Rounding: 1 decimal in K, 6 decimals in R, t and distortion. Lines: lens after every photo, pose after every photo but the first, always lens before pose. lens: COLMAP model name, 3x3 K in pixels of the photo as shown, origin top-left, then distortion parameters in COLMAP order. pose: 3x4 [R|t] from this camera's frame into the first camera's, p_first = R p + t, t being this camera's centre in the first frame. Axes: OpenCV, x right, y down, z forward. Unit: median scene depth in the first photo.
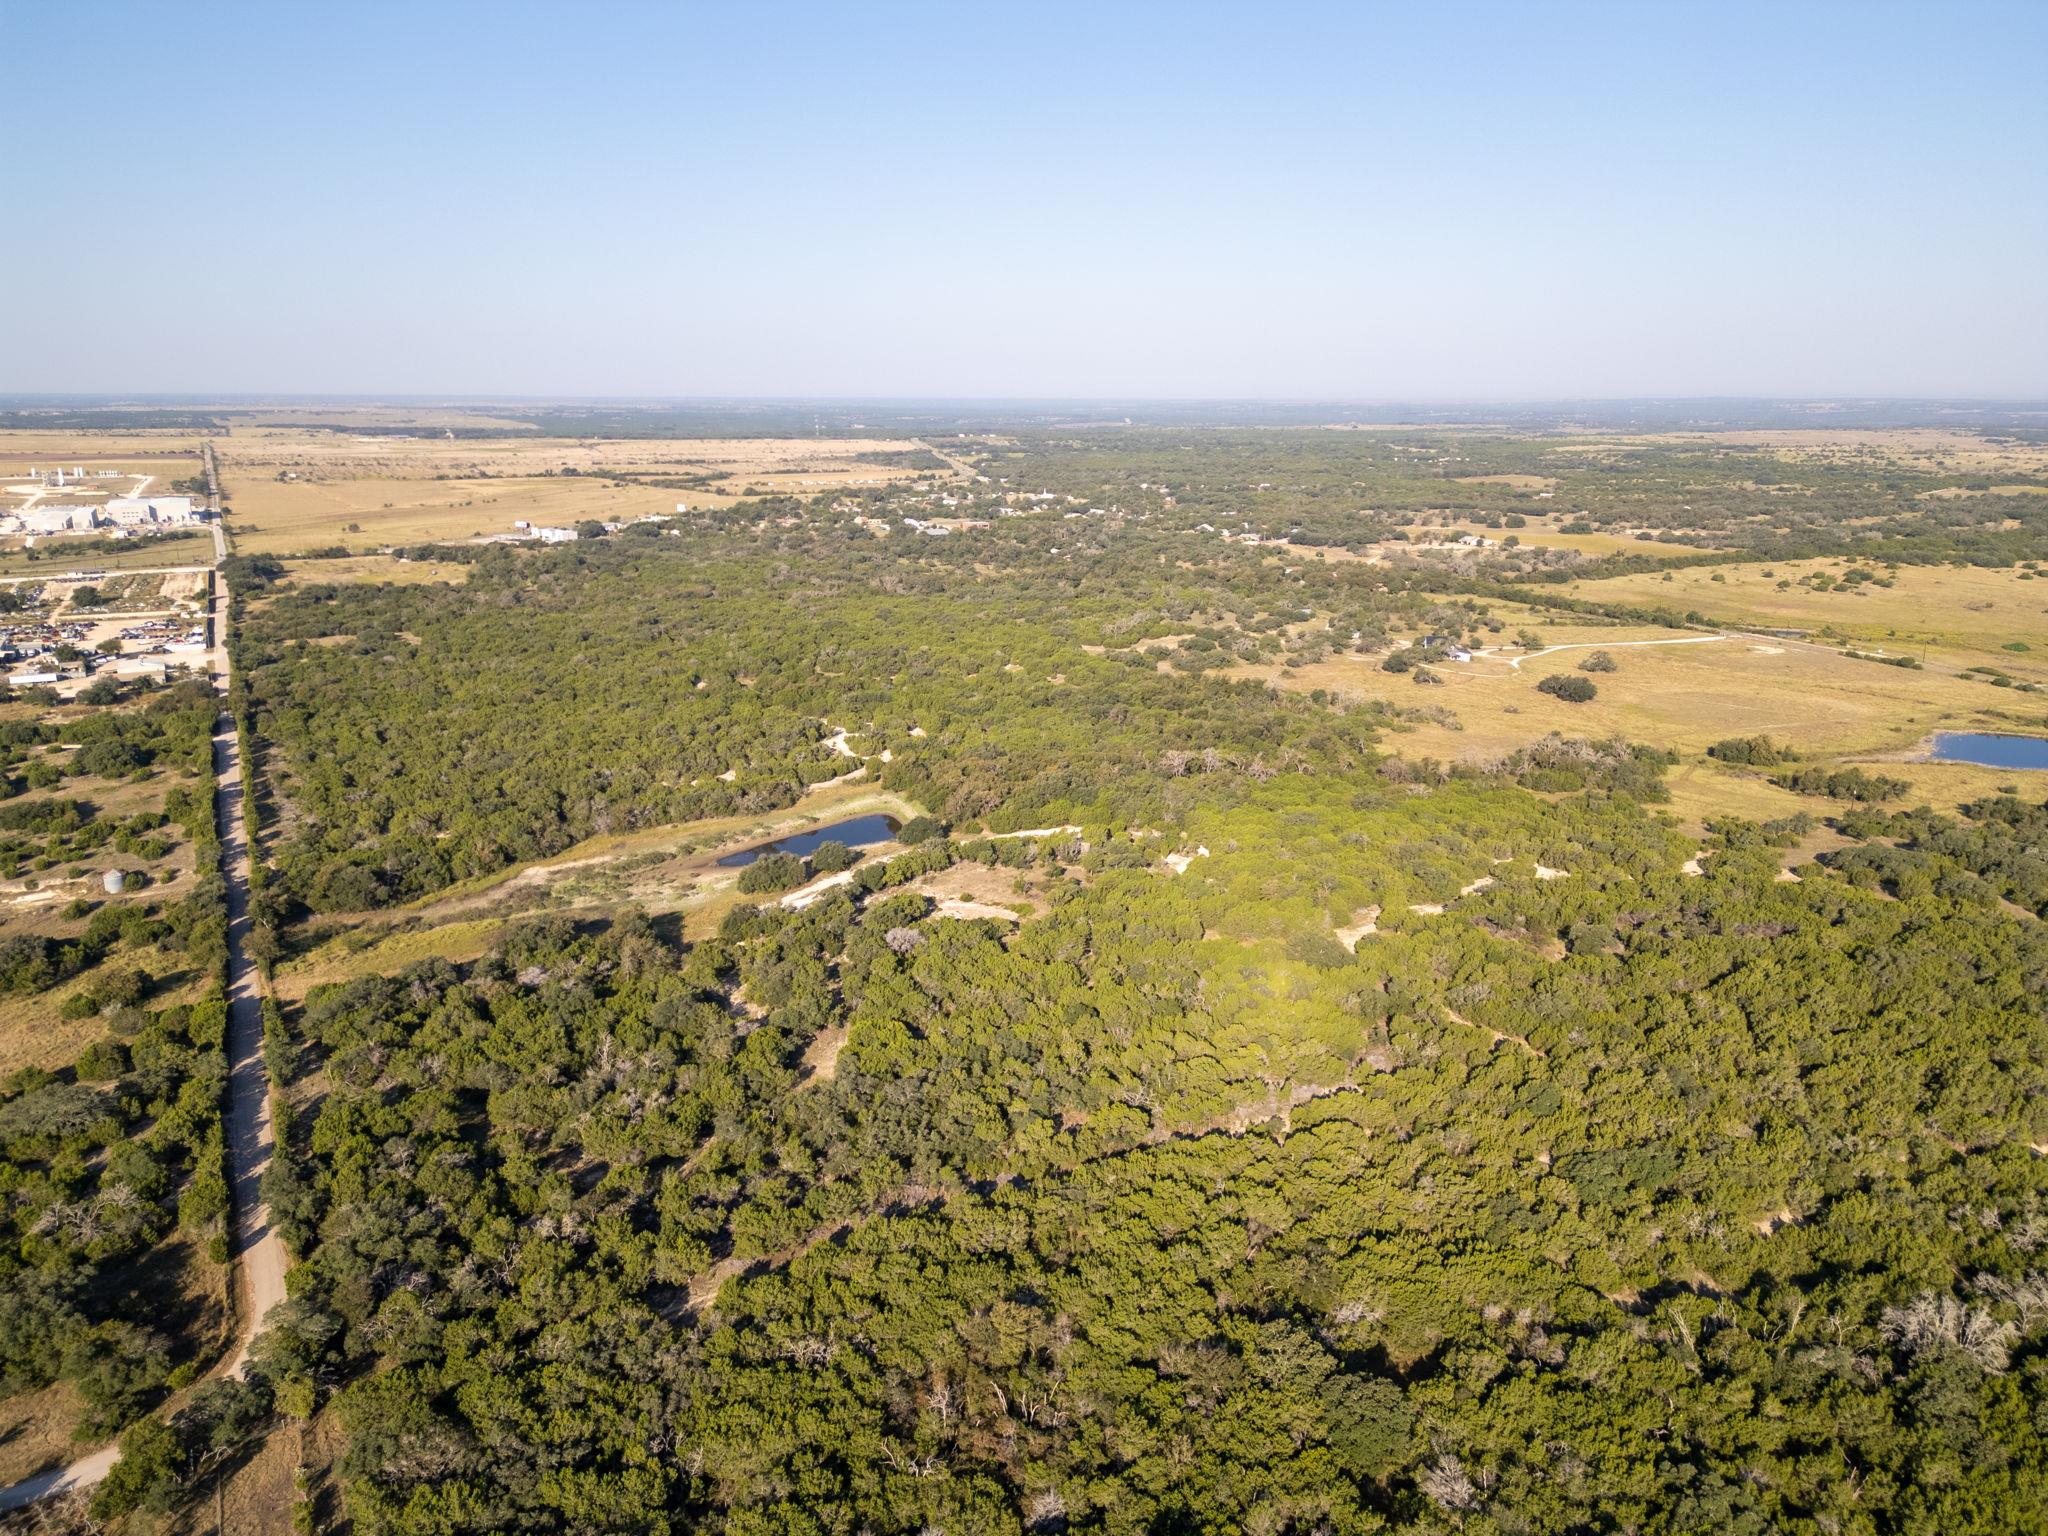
lens RADIAL K [[1431.3, 0, 1029.8], [0, 1431.3, 776.5], [0, 0, 1]] dist [0.084132, -0.079593]
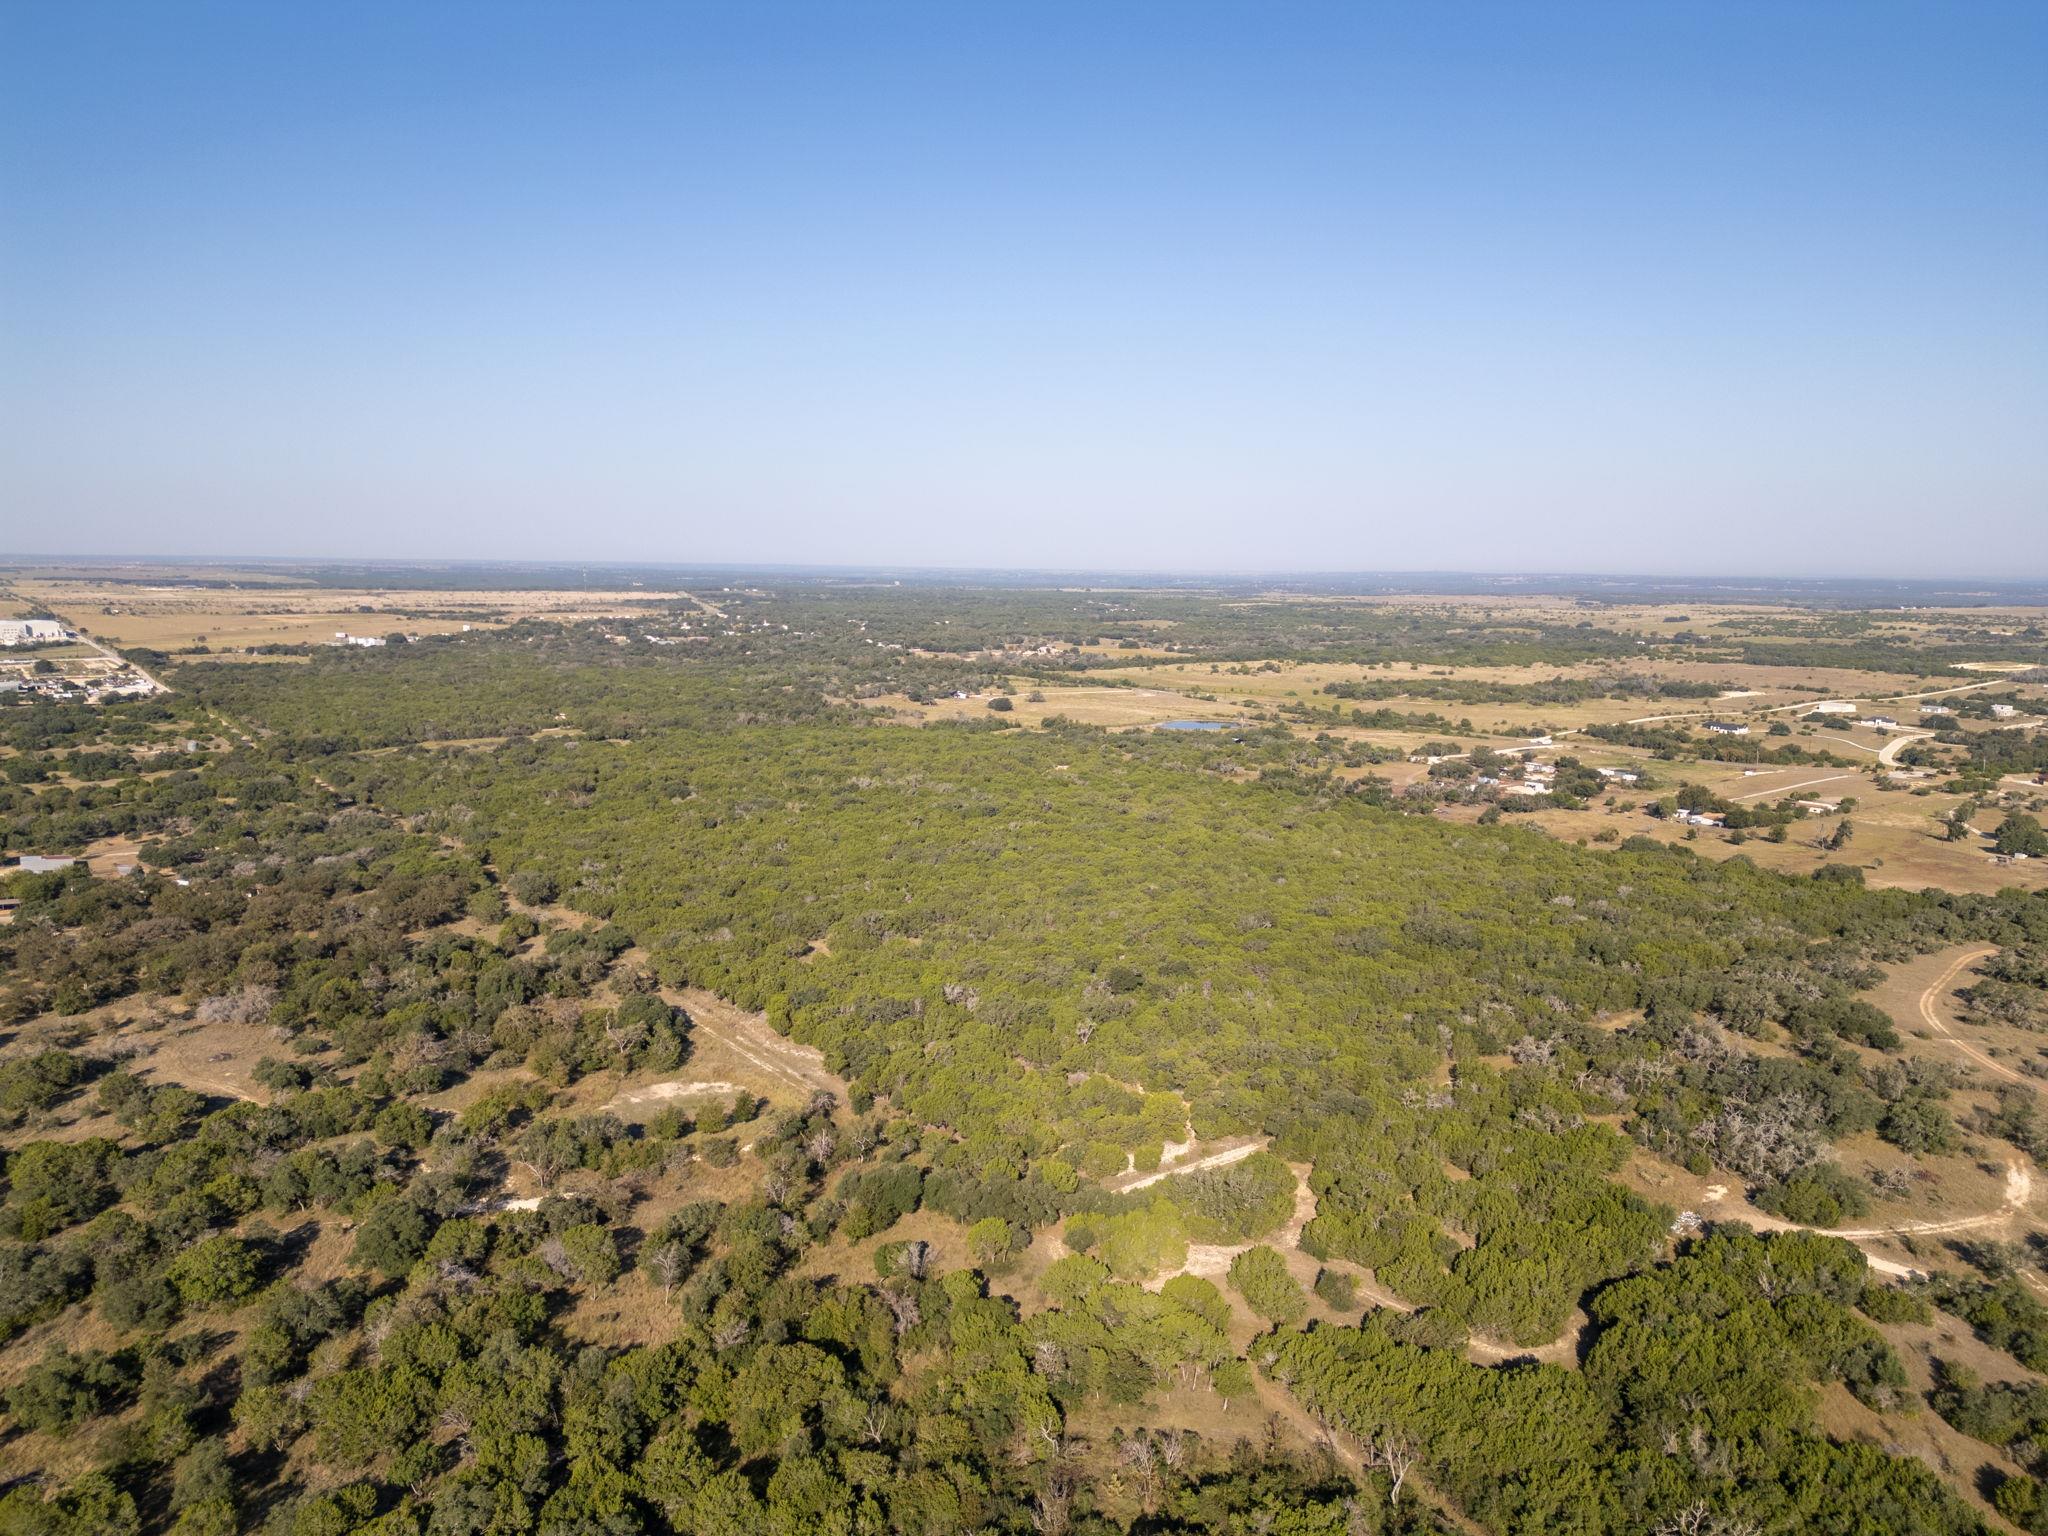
lens RADIAL K [[1427.8, 0, 1028.0], [0, 1427.8, 783.2], [0, 0, 1]] dist [0.094982, -0.094908]
pose [[0.990096, -0.013216, 0.139766, 0.172564], [0.027972, 0.994169, -0.104146, 0.233494], [-0.137575, 0.107024, 0.984692, -0.769979]]
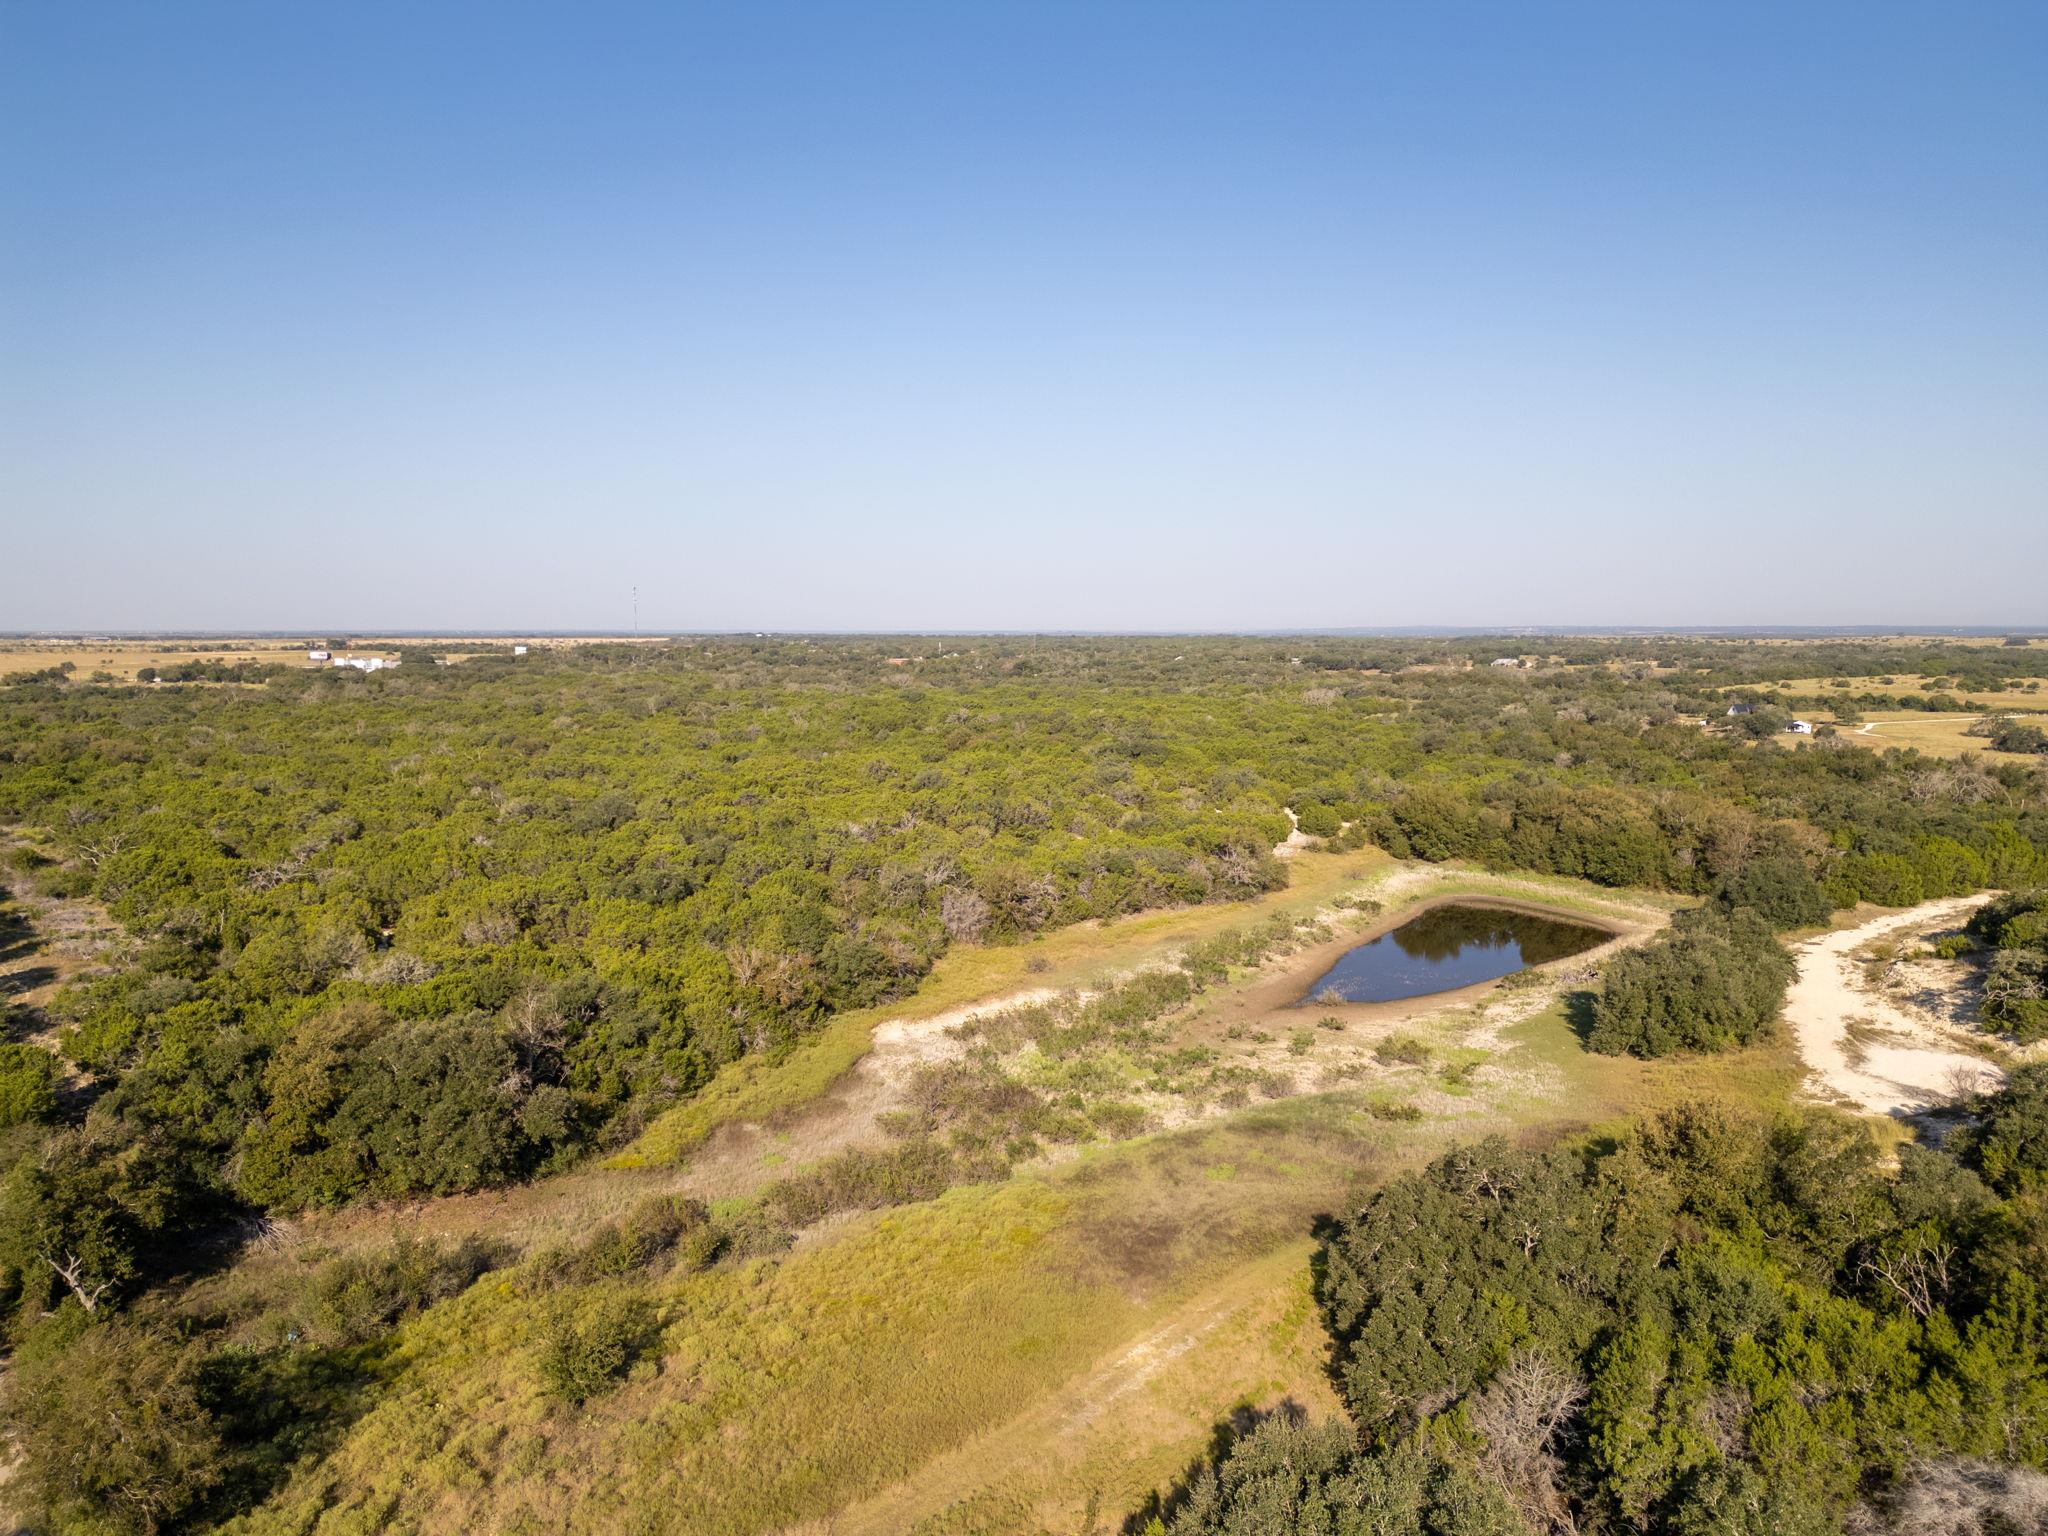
lens RADIAL K [[1433.2, 0, 1027.4], [0, 1433.2, 766.4], [0, 0, 1]] dist [0.090222, -0.084396]
pose [[0.984469, -0.022335, 0.174134, -0.242592], [0.050487, 0.985992, -0.158967, 0.038634], [-0.168144, 0.165290, 0.971806, 0.433014]]
